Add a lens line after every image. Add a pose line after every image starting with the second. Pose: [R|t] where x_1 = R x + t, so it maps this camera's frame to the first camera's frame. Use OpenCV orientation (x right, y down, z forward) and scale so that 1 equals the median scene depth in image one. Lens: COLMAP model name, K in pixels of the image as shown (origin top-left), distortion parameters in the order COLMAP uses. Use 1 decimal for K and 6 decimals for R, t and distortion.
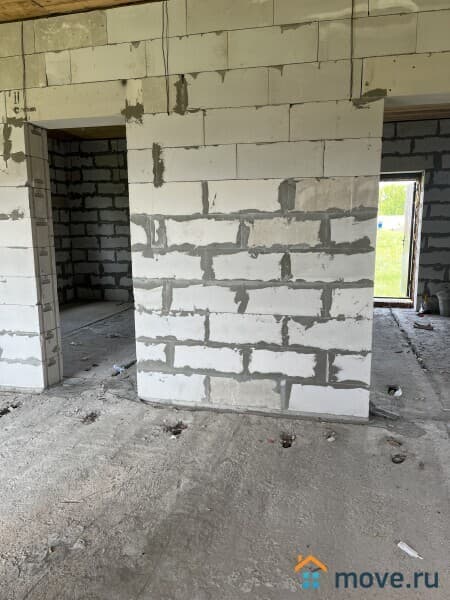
lens RADIAL K [[461.9, 0, 228.3], [0, 461.9, 305.7], [0, 0, 1]] dist [0.065430, -0.079773]
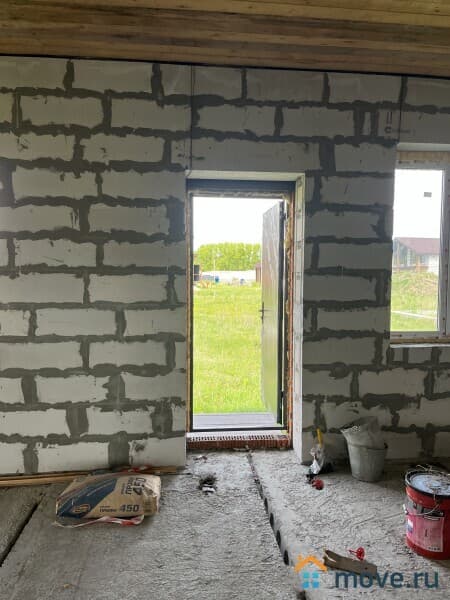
lens RADIAL K [[461.9, 0, 227.5], [0, 461.9, 299.6], [0, 0, 1]] dist [0.065430, -0.079773]
pose [[0.939777, -0.006642, 0.341724, 0.176287], [0.047040, 0.992810, -0.110068, -0.108219], [-0.338536, 0.119514, 0.933333, 0.580337]]
